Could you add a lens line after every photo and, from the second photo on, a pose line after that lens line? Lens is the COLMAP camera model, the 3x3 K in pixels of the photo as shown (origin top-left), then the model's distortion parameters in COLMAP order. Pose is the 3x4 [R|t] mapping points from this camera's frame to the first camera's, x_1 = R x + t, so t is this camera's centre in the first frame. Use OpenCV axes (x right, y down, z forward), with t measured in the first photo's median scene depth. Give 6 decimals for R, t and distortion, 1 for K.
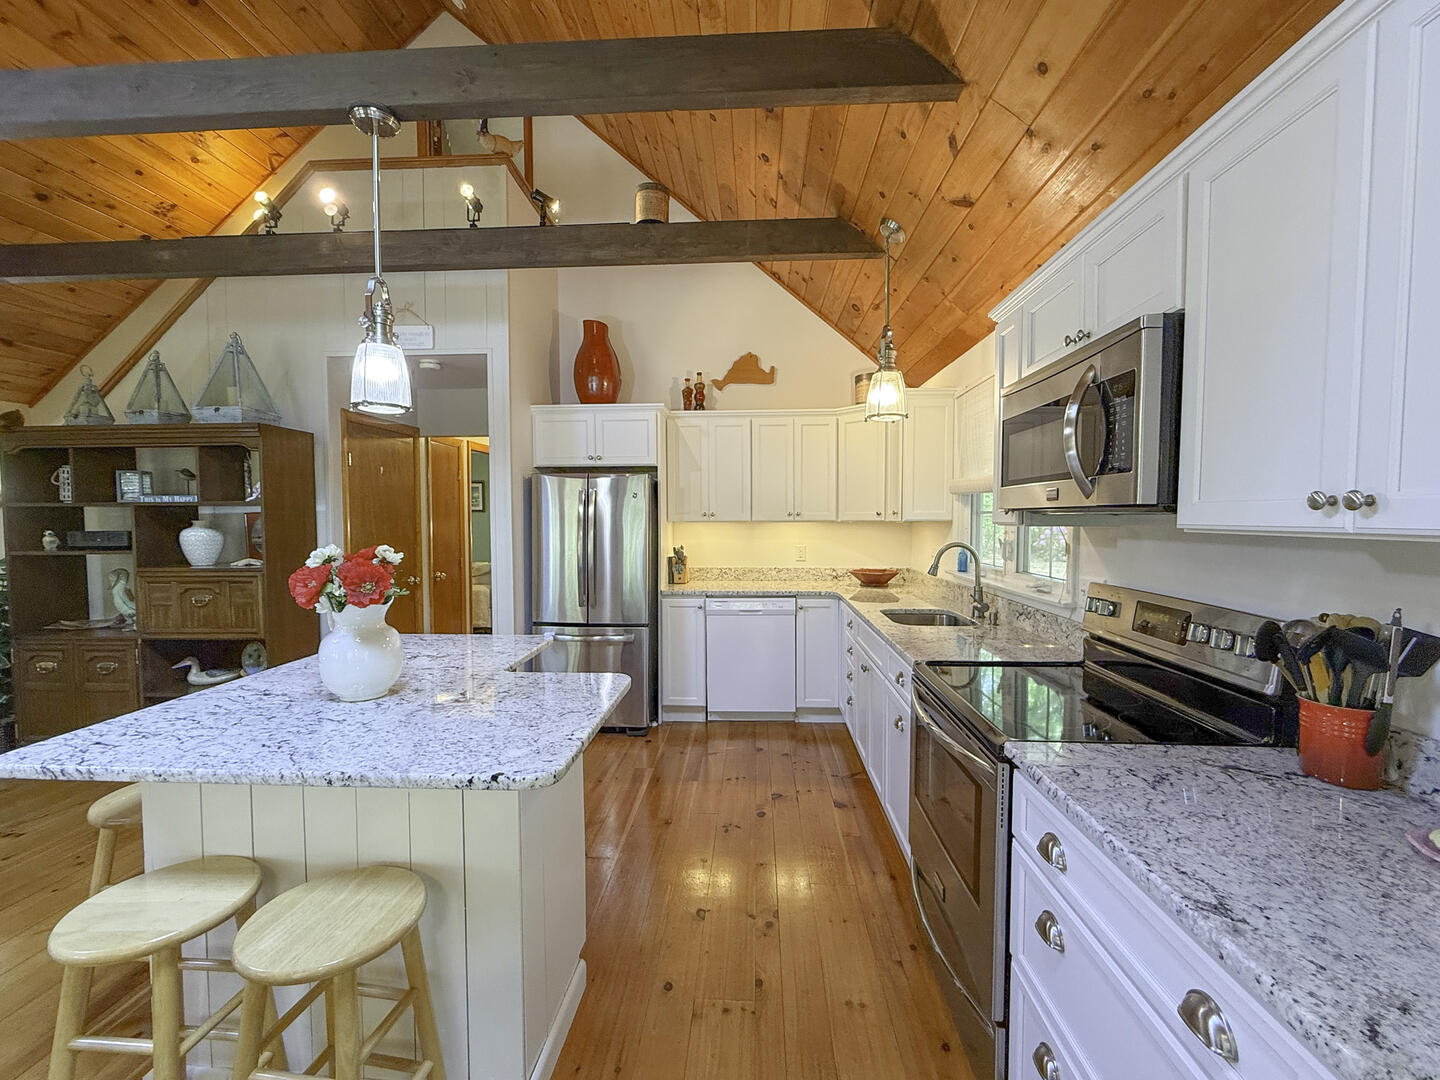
lens RADIAL K [[602.0, 0, 723.0], [0, 602.0, 544.3], [0, 0, 1]] dist [0.000042, -0.000022]
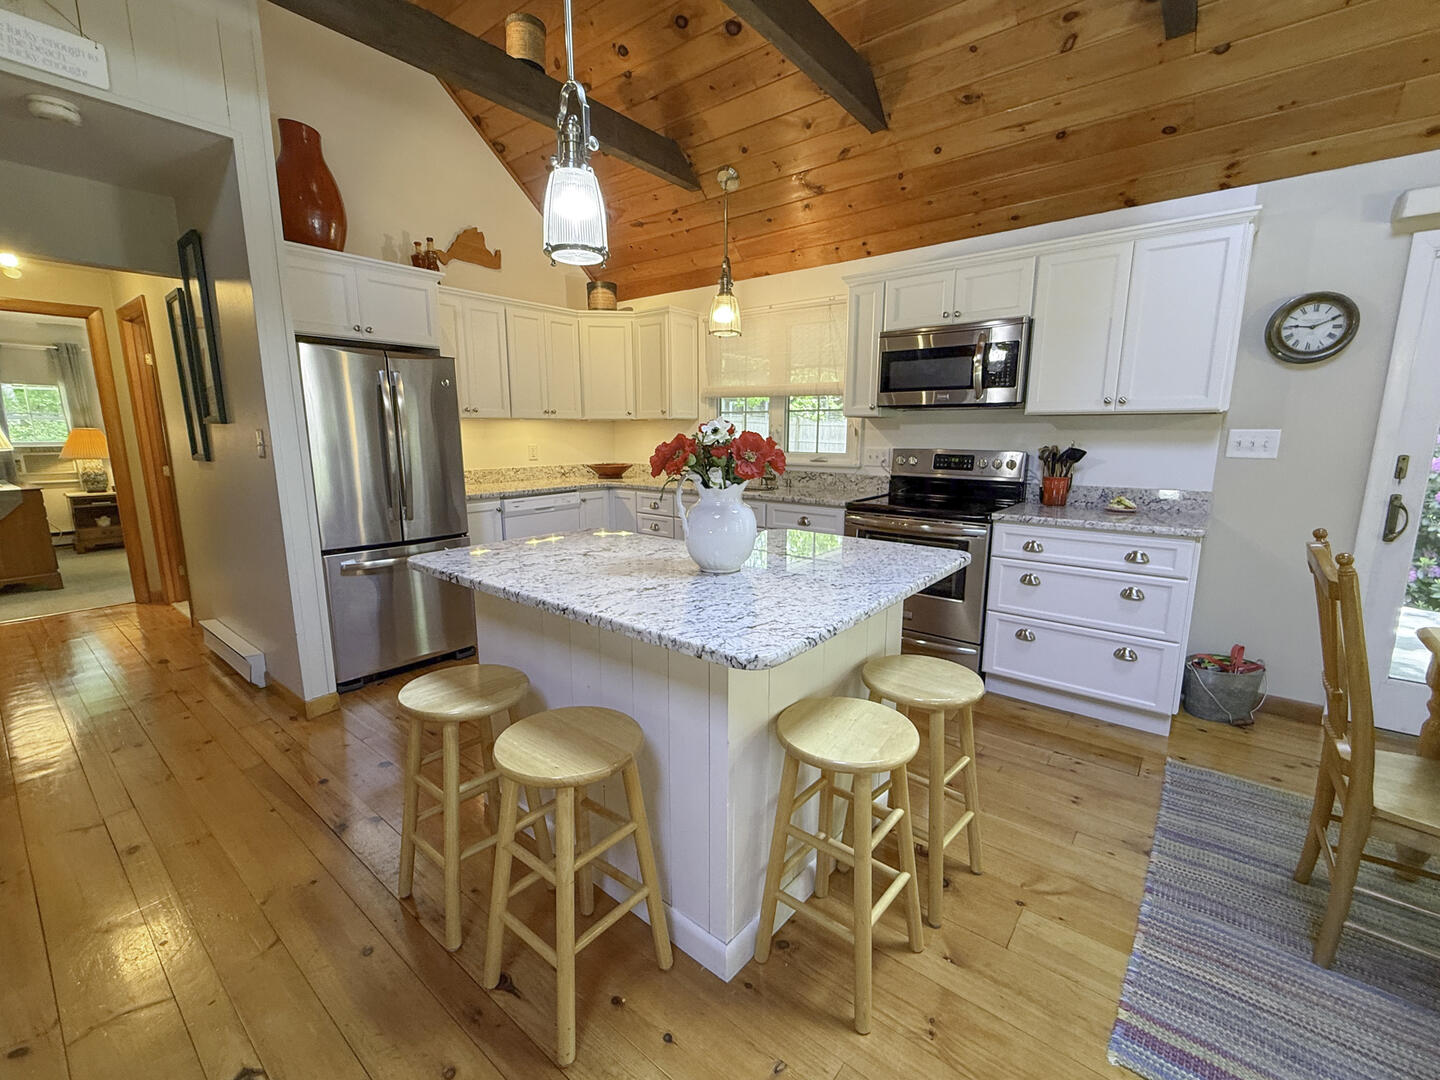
lens RADIAL K [[600.0, 0, 720.0], [0, 600.0, 540.0], [0, 0, 1]] dist [-0.003105, -0.000483]
pose [[0.586850, -0.144073, 0.796774, -0.590657], [0.036136, 0.987722, 0.151985, 0.021434], [-0.808889, -0.060400, 0.584851, 0.174594]]
